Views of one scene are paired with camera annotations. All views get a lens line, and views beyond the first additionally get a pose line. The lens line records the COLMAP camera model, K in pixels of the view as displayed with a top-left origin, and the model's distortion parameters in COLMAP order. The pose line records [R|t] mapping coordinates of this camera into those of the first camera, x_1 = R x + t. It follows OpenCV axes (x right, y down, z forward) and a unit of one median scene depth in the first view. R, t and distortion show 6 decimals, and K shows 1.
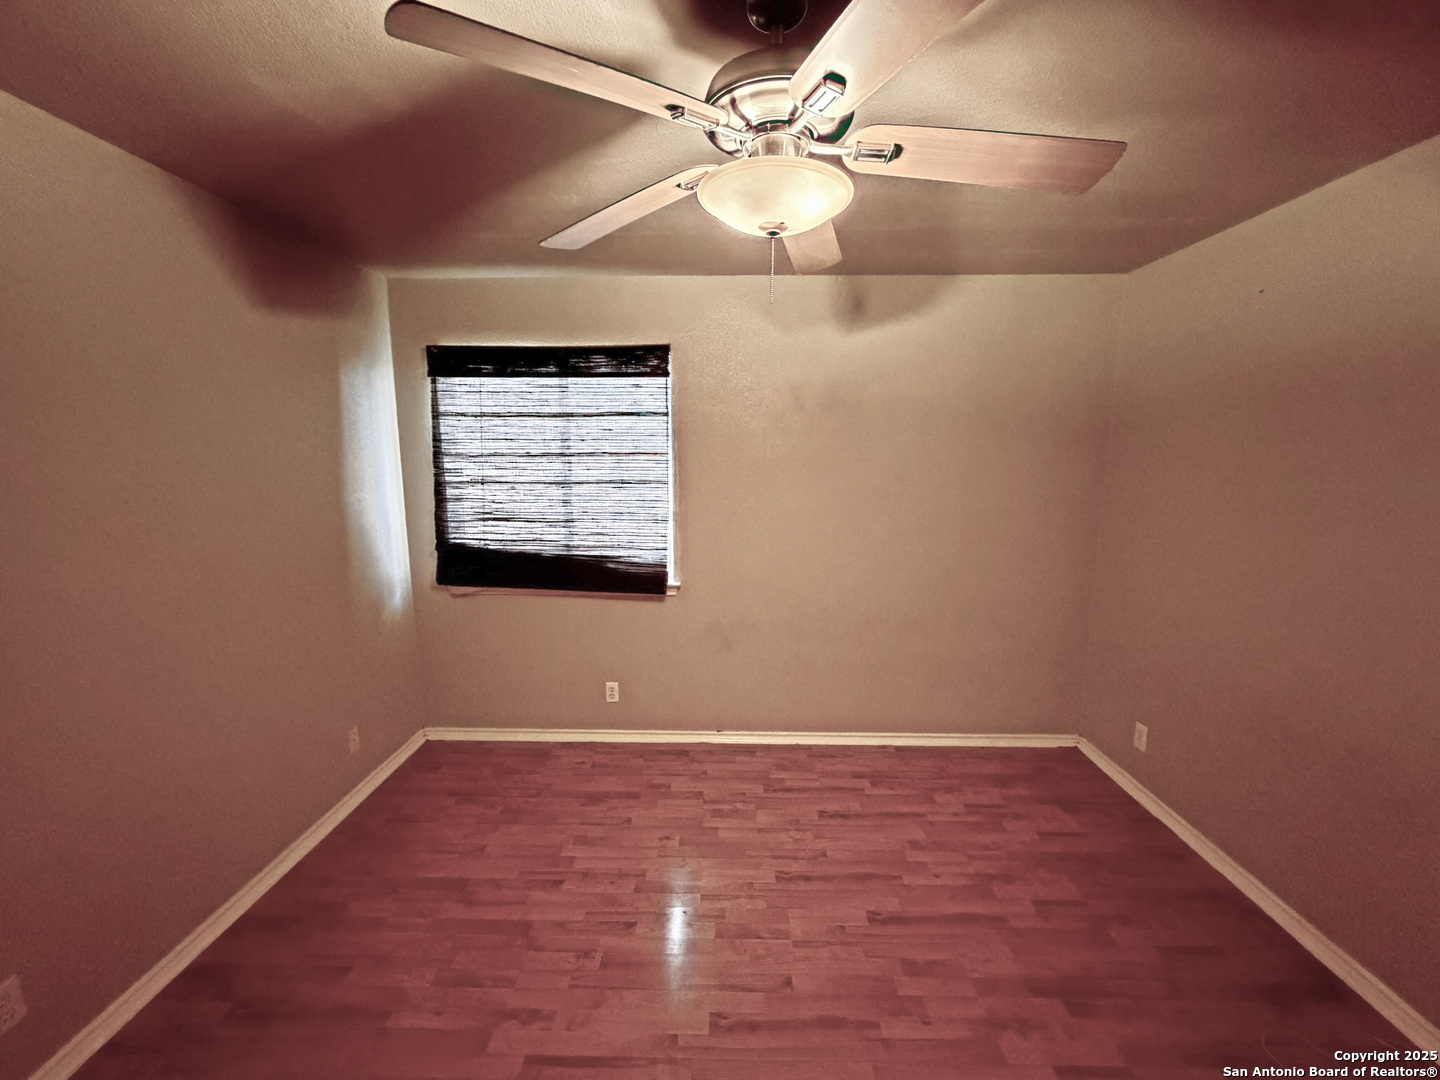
lens RADIAL K [[579.2, 0, 719.0], [0, 579.2, 537.6], [0, 0, 1]] dist [0.000828, 0.000013]
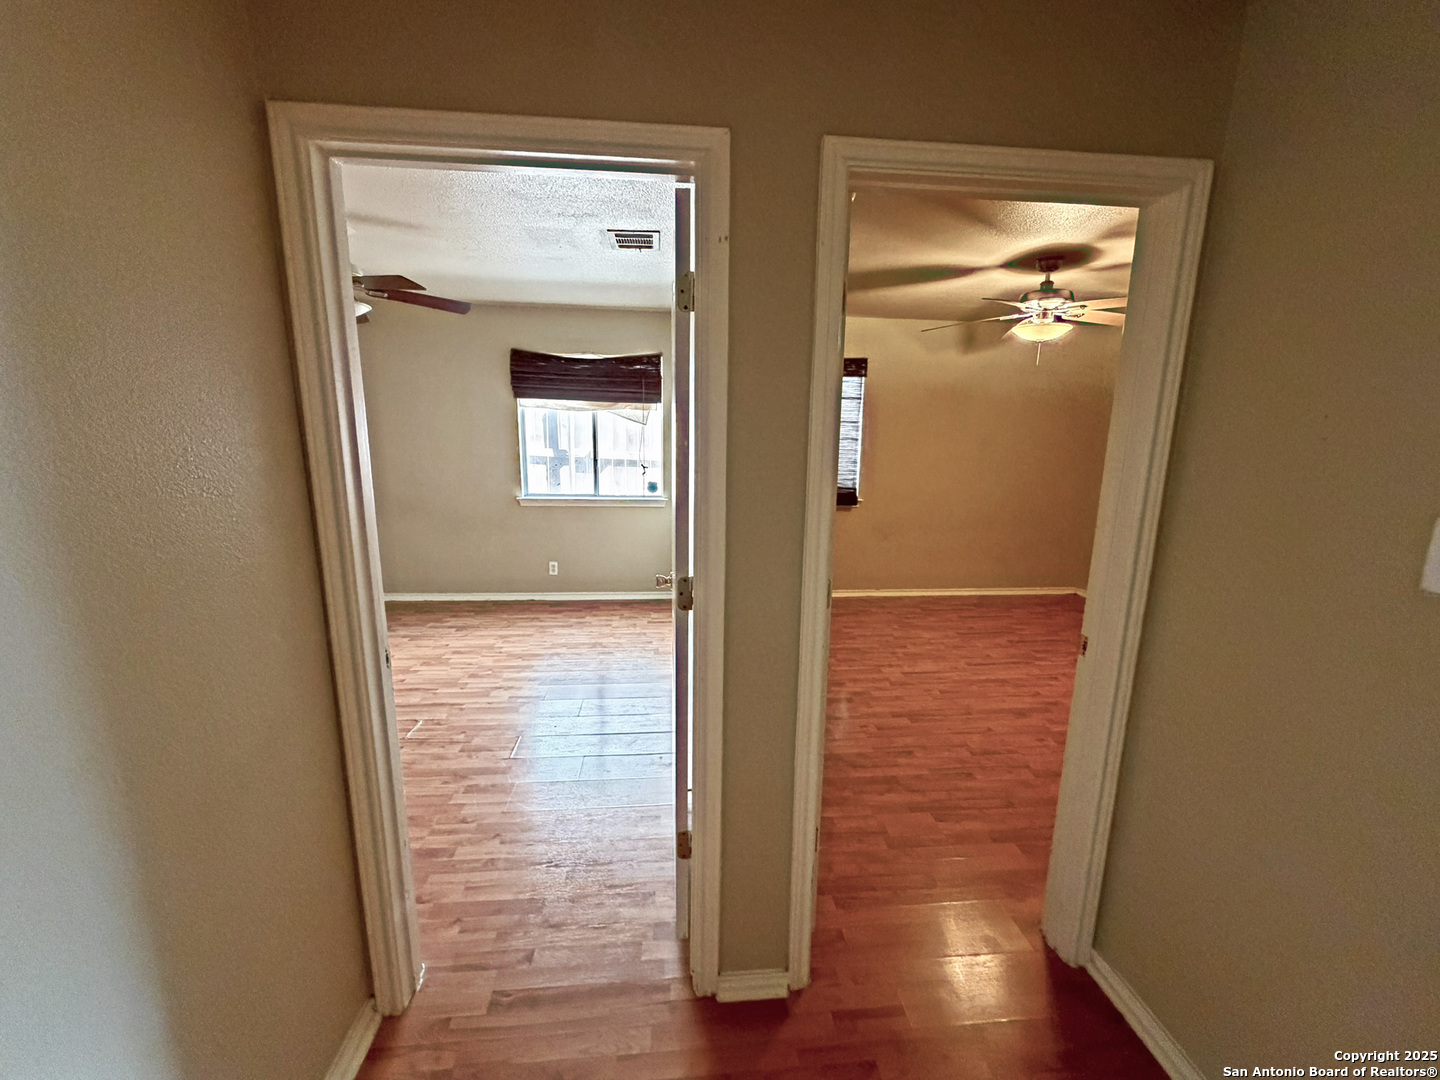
lens RADIAL K [[579.2, 0, 720.9], [0, 579.2, 541.2], [0, 0, 1]] dist [0.000828, 0.000013]
pose [[0.992247, -0.015924, 0.123254, -0.740463], [0.011898, 0.999373, 0.033333, 0.149656], [-0.123707, -0.031608, 0.991815, -0.678729]]
